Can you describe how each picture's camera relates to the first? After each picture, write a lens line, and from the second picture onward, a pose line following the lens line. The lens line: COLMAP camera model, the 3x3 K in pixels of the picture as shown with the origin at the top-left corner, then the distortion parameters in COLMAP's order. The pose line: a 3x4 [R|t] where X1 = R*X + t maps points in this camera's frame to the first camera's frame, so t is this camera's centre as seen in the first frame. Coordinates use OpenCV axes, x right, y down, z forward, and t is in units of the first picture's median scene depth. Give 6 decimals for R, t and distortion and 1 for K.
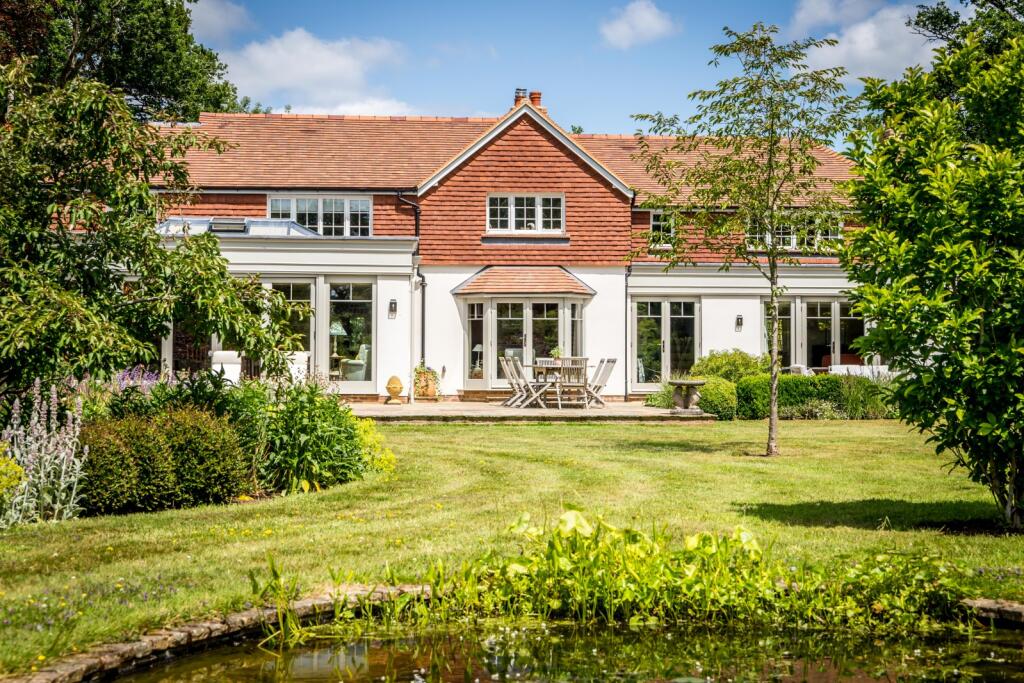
lens RADIAL K [[1631.6, 0, 514.8], [0, 1631.6, 338.2], [0, 0, 1]] dist [0.046684, 0.000000]
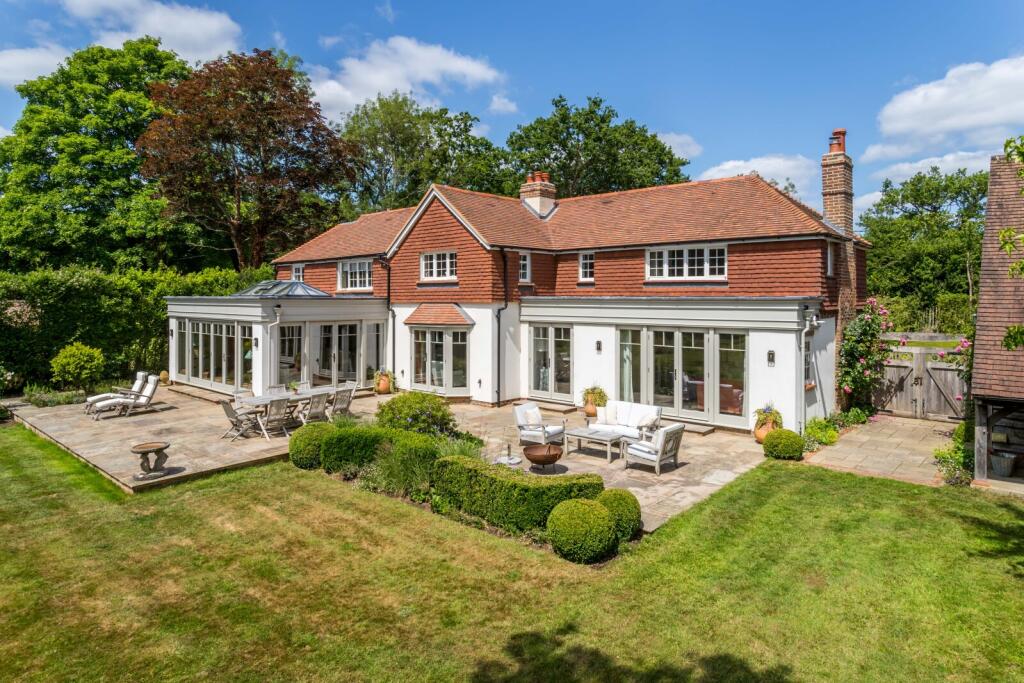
lens RADIAL K [[608.4, 0, 510.2], [0, 608.4, 335.8], [0, 0, 1]] dist [0.002762, 0.001161]
pose [[0.681449, 0.043897, -0.730548, 0.440907], [0.023958, 0.996327, 0.082215, -0.058562], [0.731473, -0.073528, 0.677894, 0.694596]]
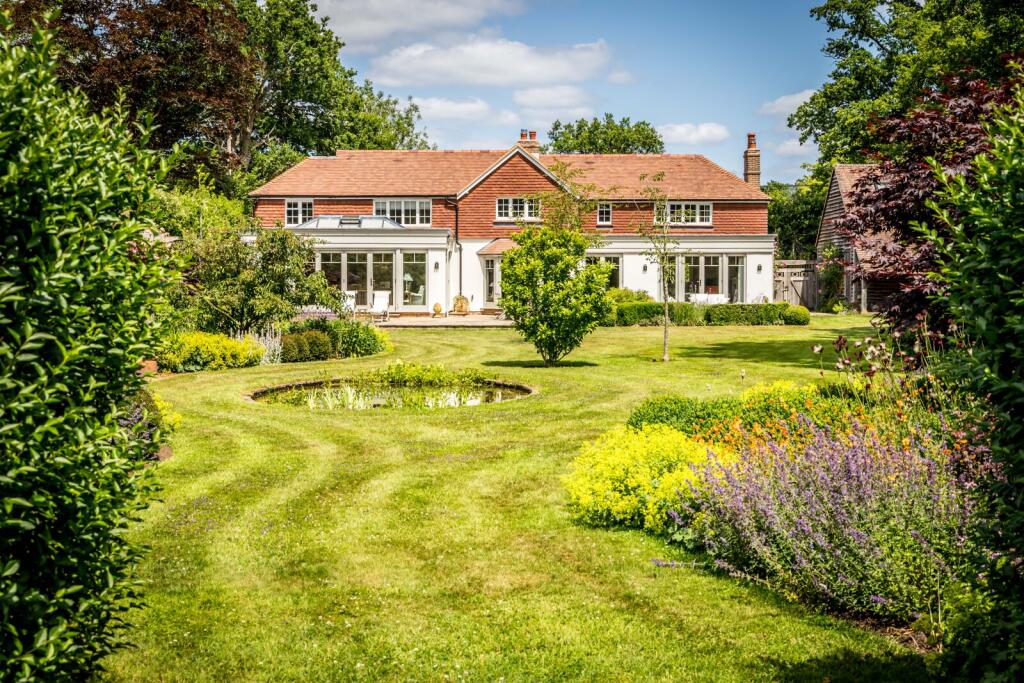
lens RADIAL K [[1407.4, 0, 510.6], [0, 1407.4, 345.4], [0, 0, 1]] dist [0.043727, 0.000000]
pose [[0.996268, 0.001424, -0.086305, 0.131700], [0.004823, 0.997384, 0.072126, -0.038977], [0.086181, -0.072273, 0.993655, -0.532127]]
